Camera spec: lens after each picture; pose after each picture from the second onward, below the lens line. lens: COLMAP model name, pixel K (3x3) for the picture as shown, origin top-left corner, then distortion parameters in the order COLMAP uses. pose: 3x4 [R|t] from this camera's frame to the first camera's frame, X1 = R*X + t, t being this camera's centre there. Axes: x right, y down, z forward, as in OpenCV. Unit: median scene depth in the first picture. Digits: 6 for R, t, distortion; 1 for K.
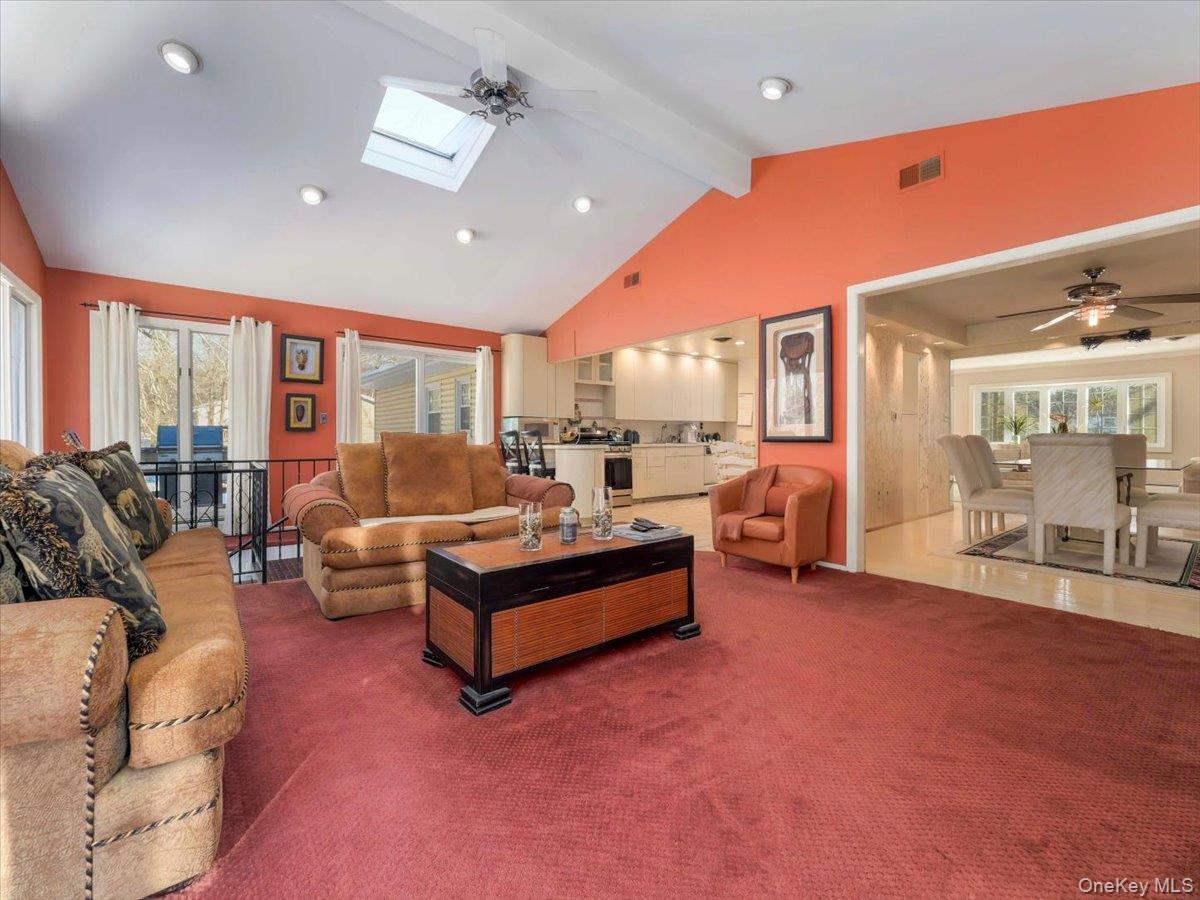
lens RADIAL K [[494.3, 0, 599.8], [0, 494.3, 445.1], [0, 0, 1]] dist [-0.017051, -0.000263]
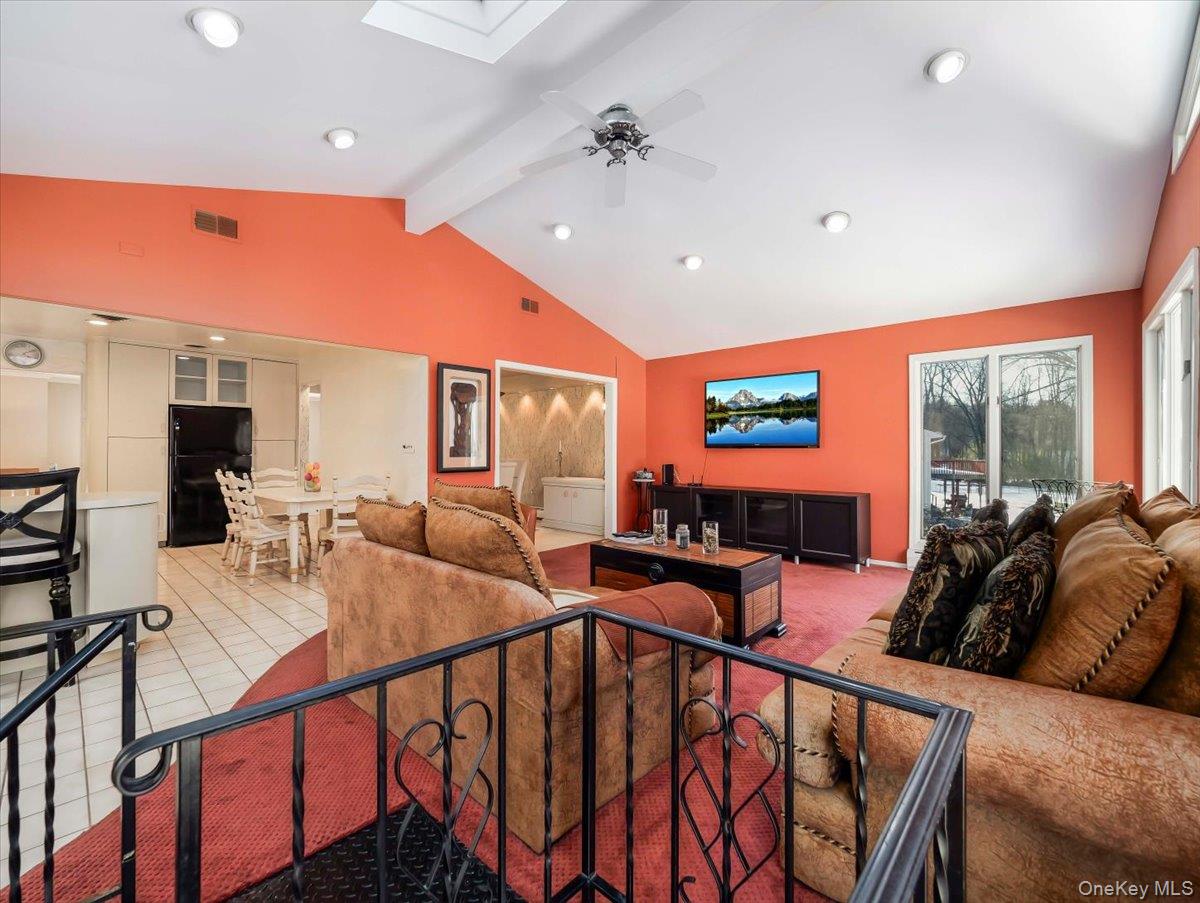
lens RADIAL K [[520.6, 0, 594.9], [0, 520.6, 447.4], [0, 0, 1]] dist [-0.000125, -0.000175]
pose [[-0.143639, 0.008704, 0.989592, -0.484934], [0.016396, 0.999845, -0.006415, -0.028015], [-0.989494, 0.015304, -0.143759, 0.455044]]
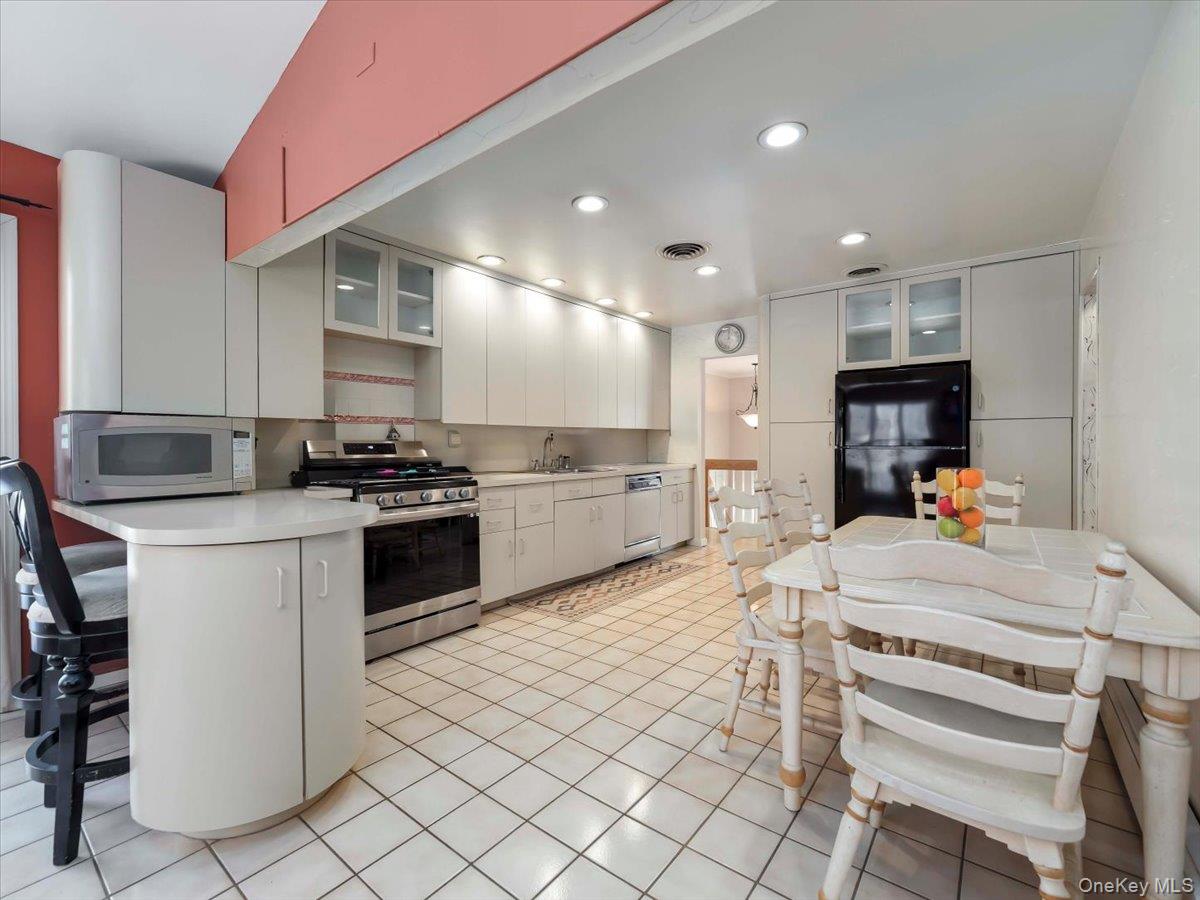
lens RADIAL K [[520.6, 0, 594.9], [0, 520.6, 445.9], [0, 0, 1]] dist [-0.000125, -0.000175]
pose [[0.971094, -0.001446, 0.238692, 0.054874], [0.003902, 0.999944, -0.009816, -0.028198], [-0.238665, 0.010463, 0.971046, 0.536614]]
